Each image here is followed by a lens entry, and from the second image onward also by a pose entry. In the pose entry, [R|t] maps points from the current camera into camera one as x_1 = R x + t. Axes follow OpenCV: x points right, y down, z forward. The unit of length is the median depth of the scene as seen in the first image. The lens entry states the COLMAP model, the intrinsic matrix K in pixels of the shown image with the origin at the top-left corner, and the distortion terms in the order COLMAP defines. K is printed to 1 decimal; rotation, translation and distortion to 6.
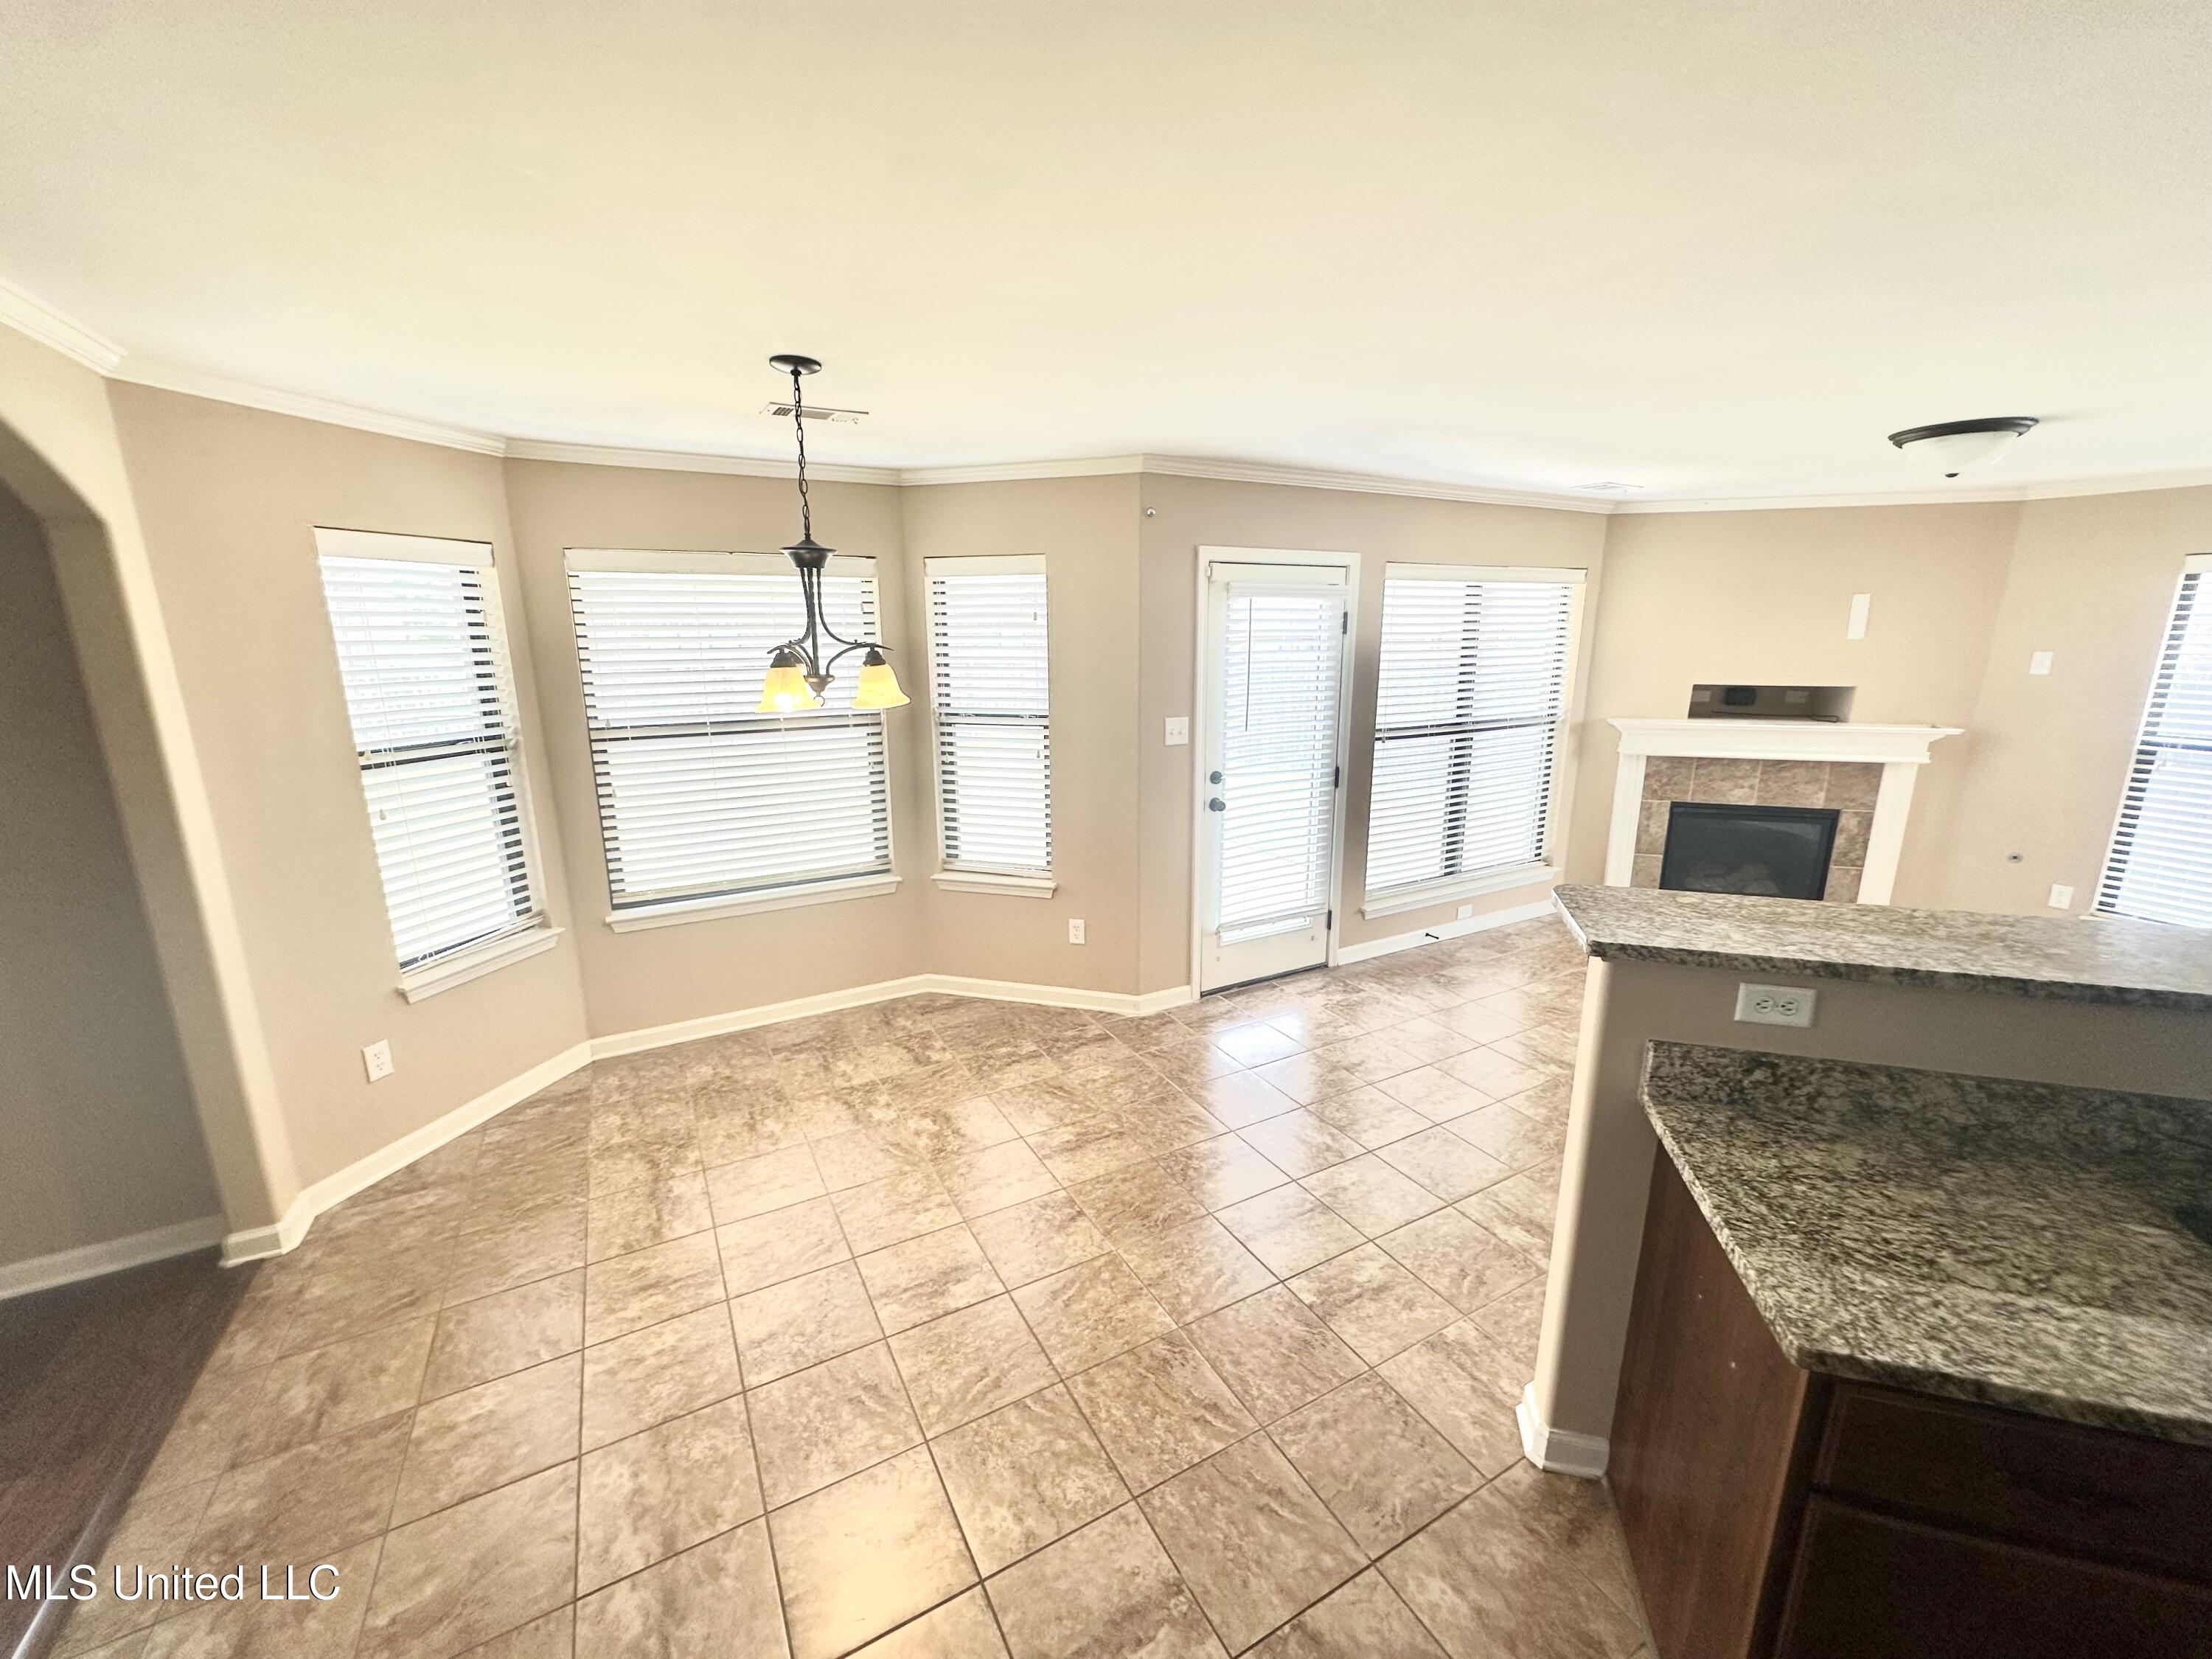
lens RADIAL K [[882.7, 0, 1099.1], [0, 882.7, 825.4], [0, 0, 1]] dist [0.001610, 0.000039]
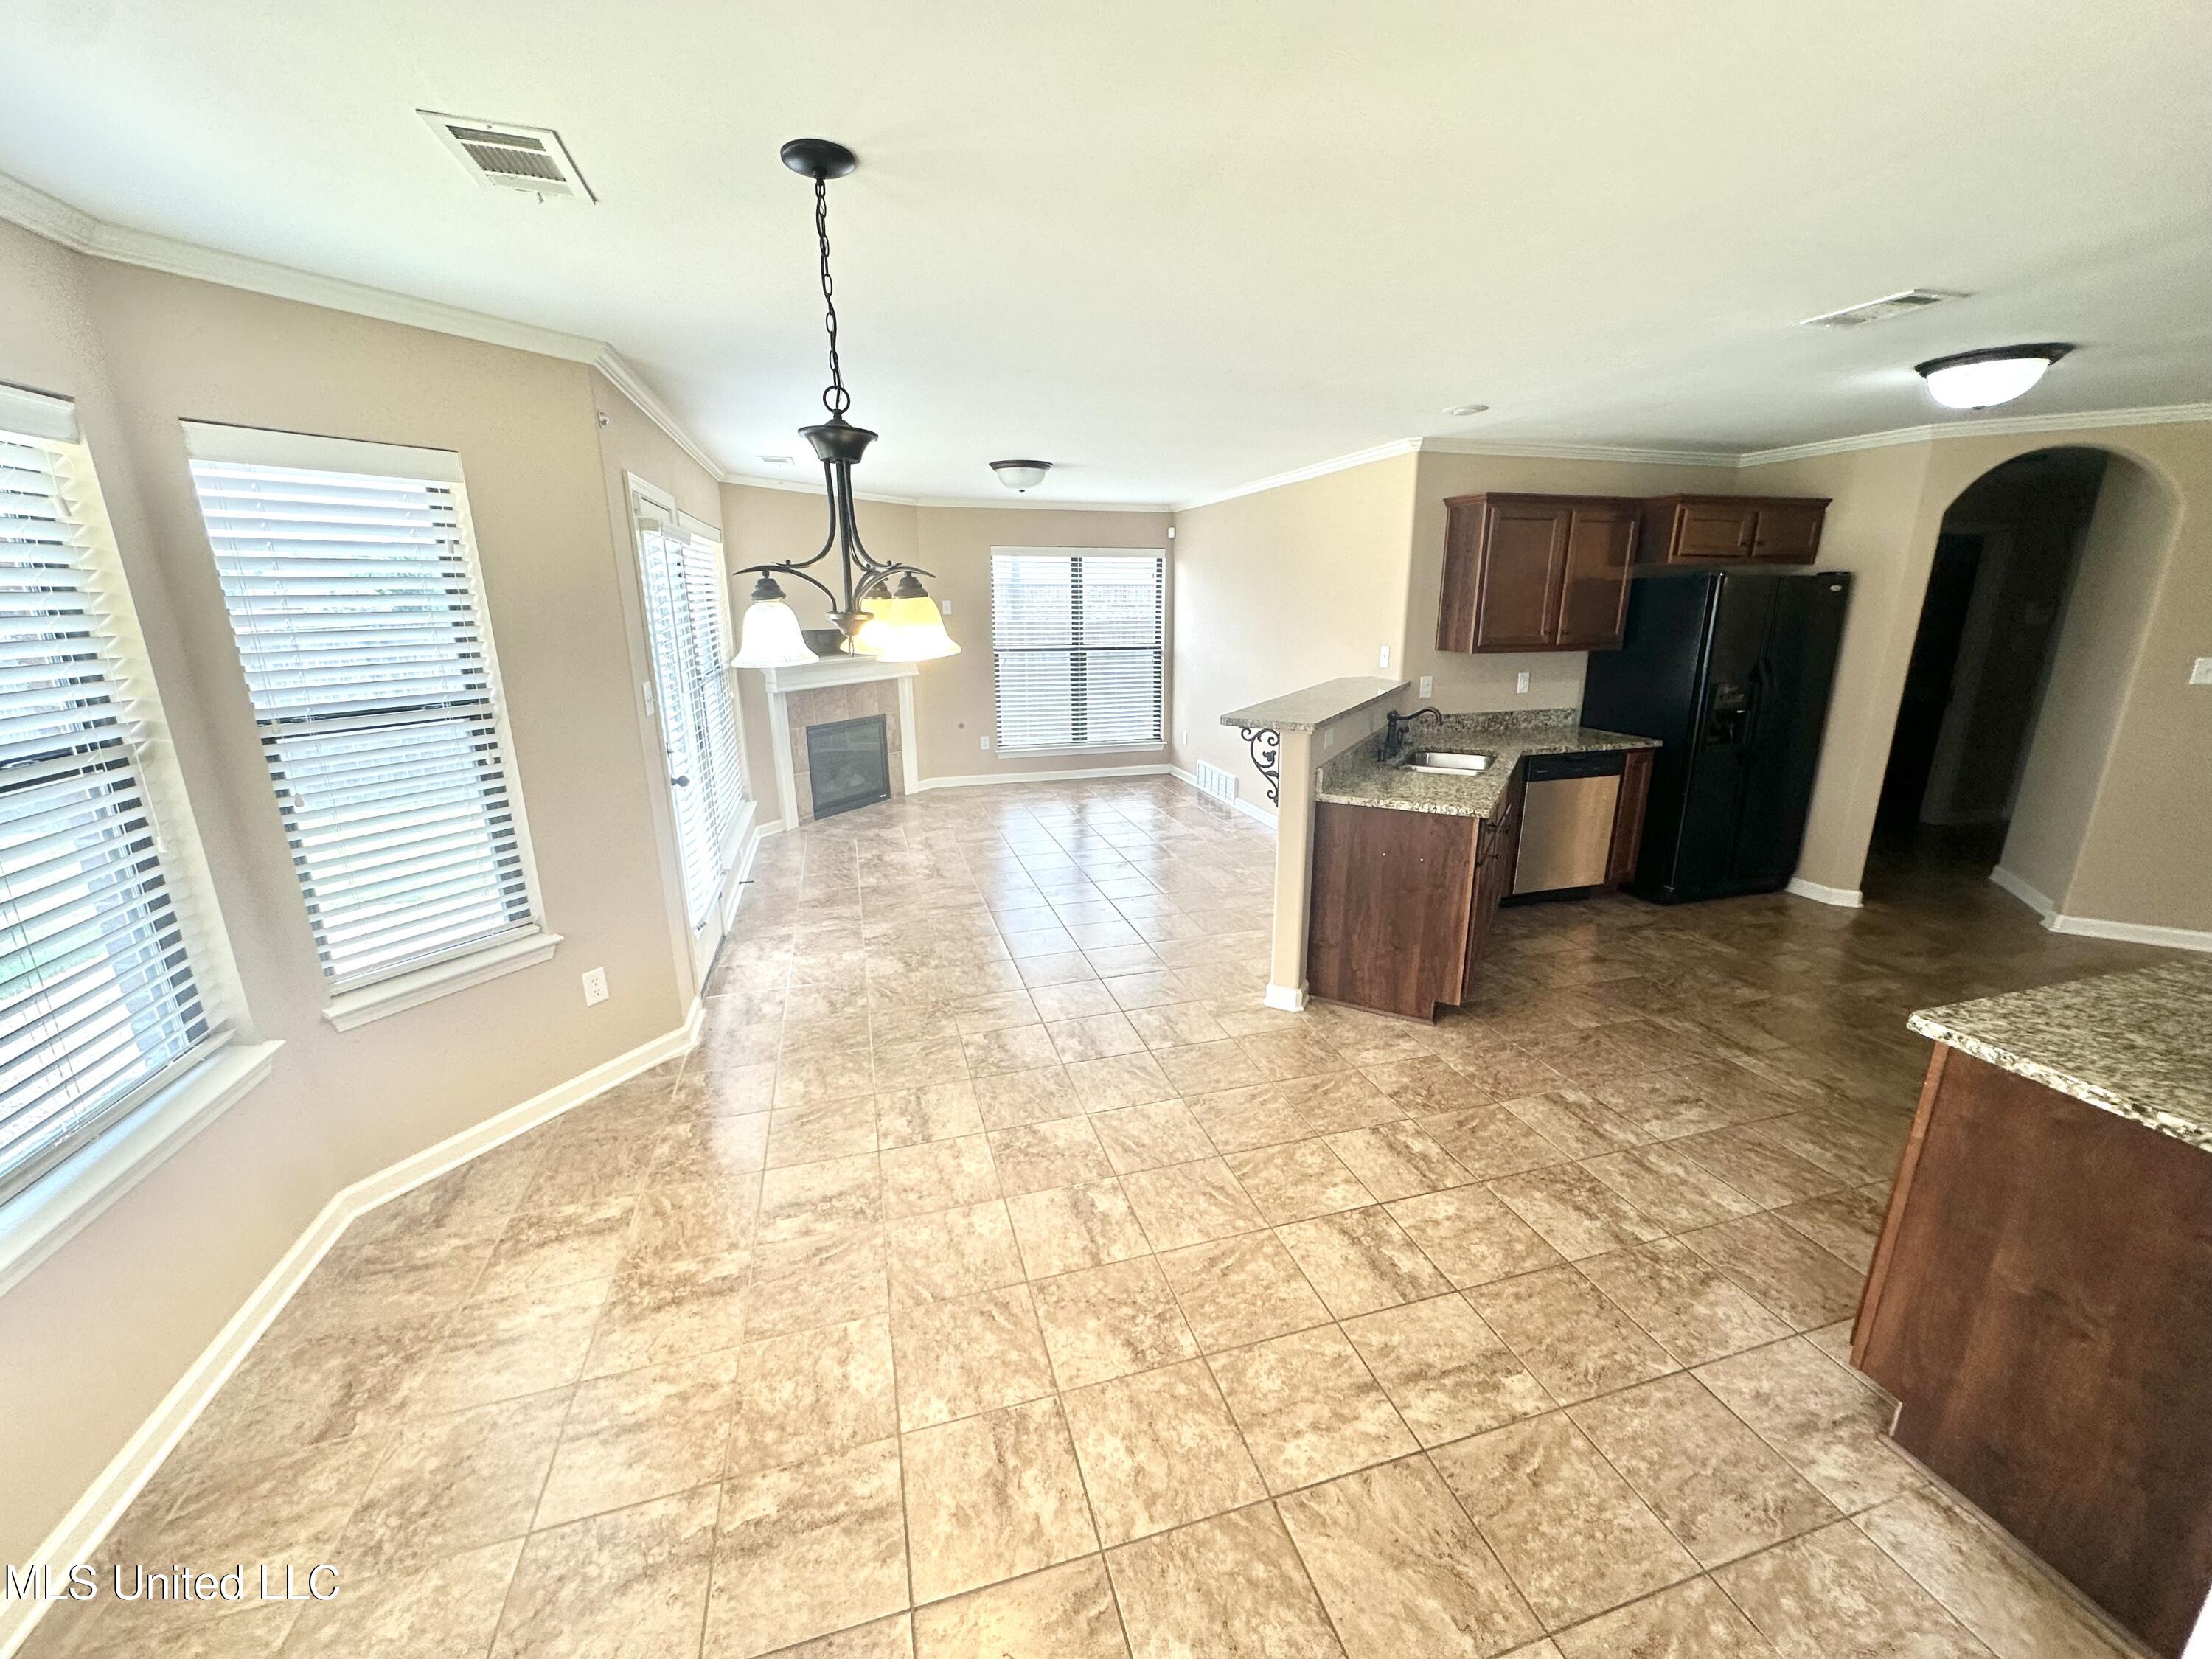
lens RADIAL K [[882.7, 0, 1106.4], [0, 882.7, 829.5], [0, 0, 1]] dist [0.001610, 0.000039]
pose [[0.216938, -0.249289, 0.943818, -0.766355], [0.220749, 0.954326, 0.201325, -0.075735], [-0.950898, 0.164672, 0.262060, 0.489571]]
